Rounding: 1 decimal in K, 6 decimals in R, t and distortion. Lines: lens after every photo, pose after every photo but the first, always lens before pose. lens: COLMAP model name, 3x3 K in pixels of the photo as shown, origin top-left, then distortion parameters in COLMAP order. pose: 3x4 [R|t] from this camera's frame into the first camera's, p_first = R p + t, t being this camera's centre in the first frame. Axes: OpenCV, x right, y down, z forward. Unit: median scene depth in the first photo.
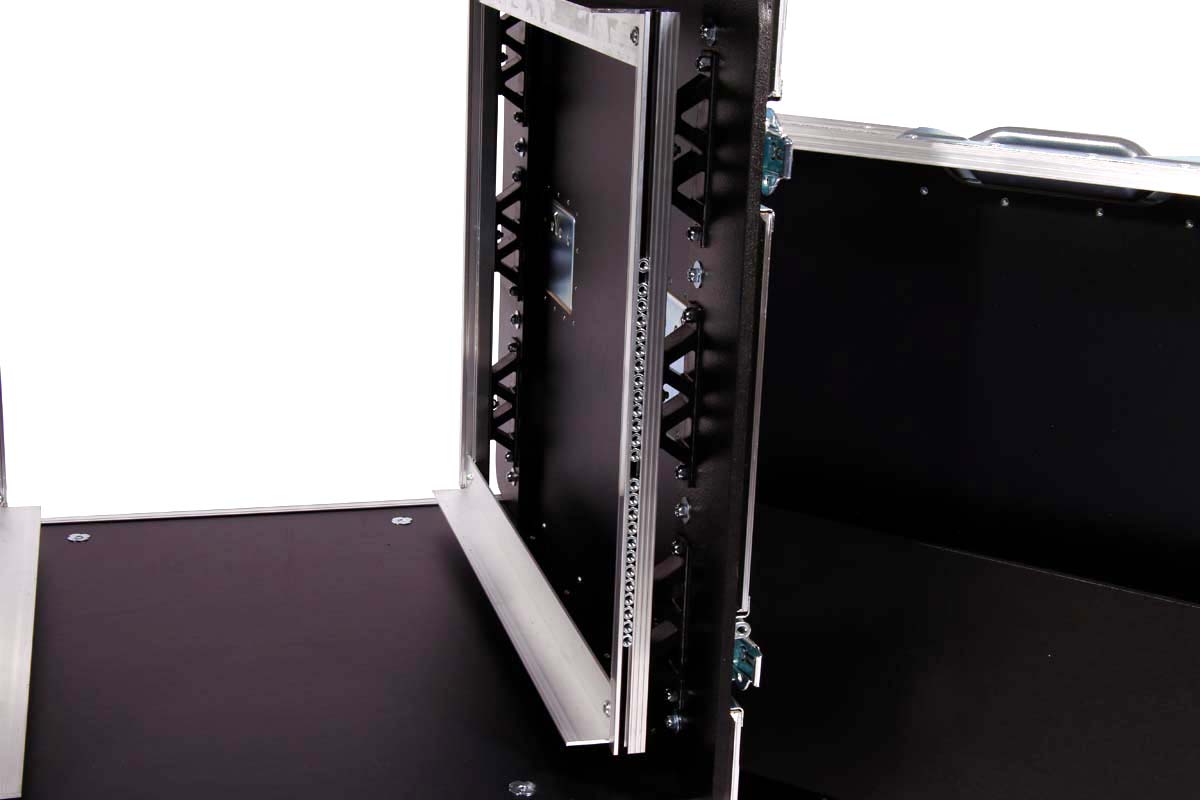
lens RADIAL K [[1864.3, 0, 600.0], [0, 1864.3, 400.0], [0, 0, 1]] dist [0.070991, 0.006057]
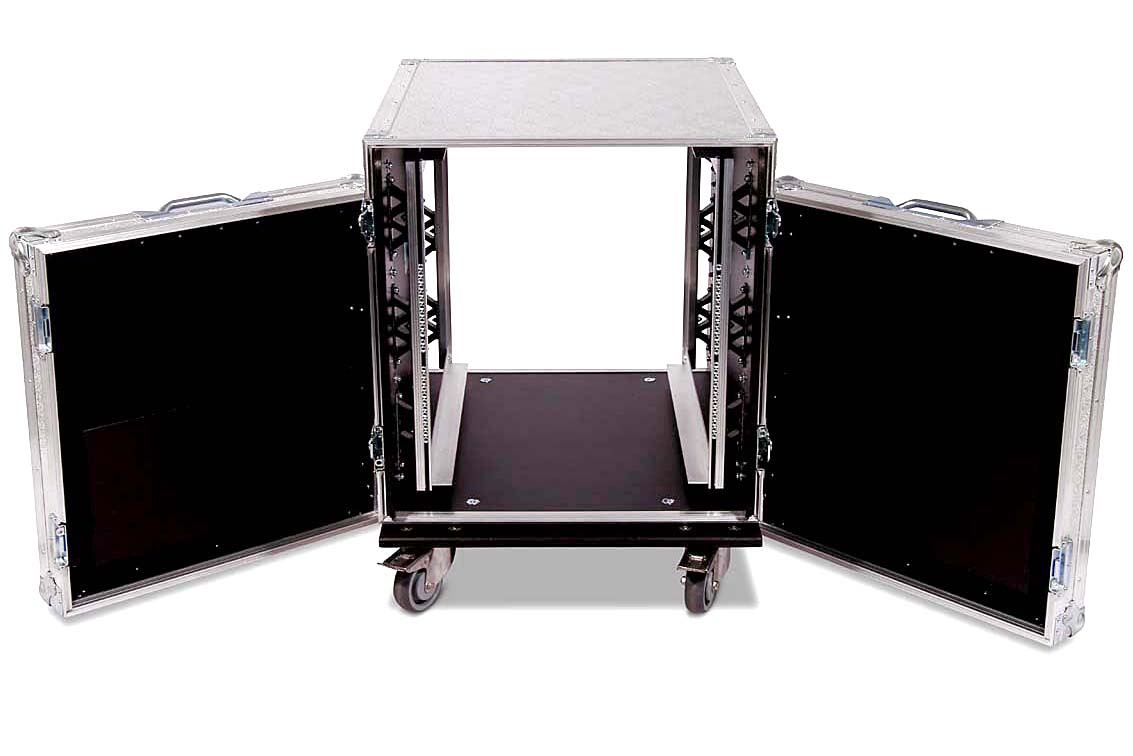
lens RADIAL K [[1760.2, 0, 566.5], [0, 1760.2, 378.0], [0, 0, 1]] dist [0.070991, 0.006057]
pose [[0.968316, 0.045552, -0.245537, 0.344791], [-0.031606, 0.997671, 0.060443, -0.057501], [0.247719, -0.050767, 0.967501, -1.018569]]
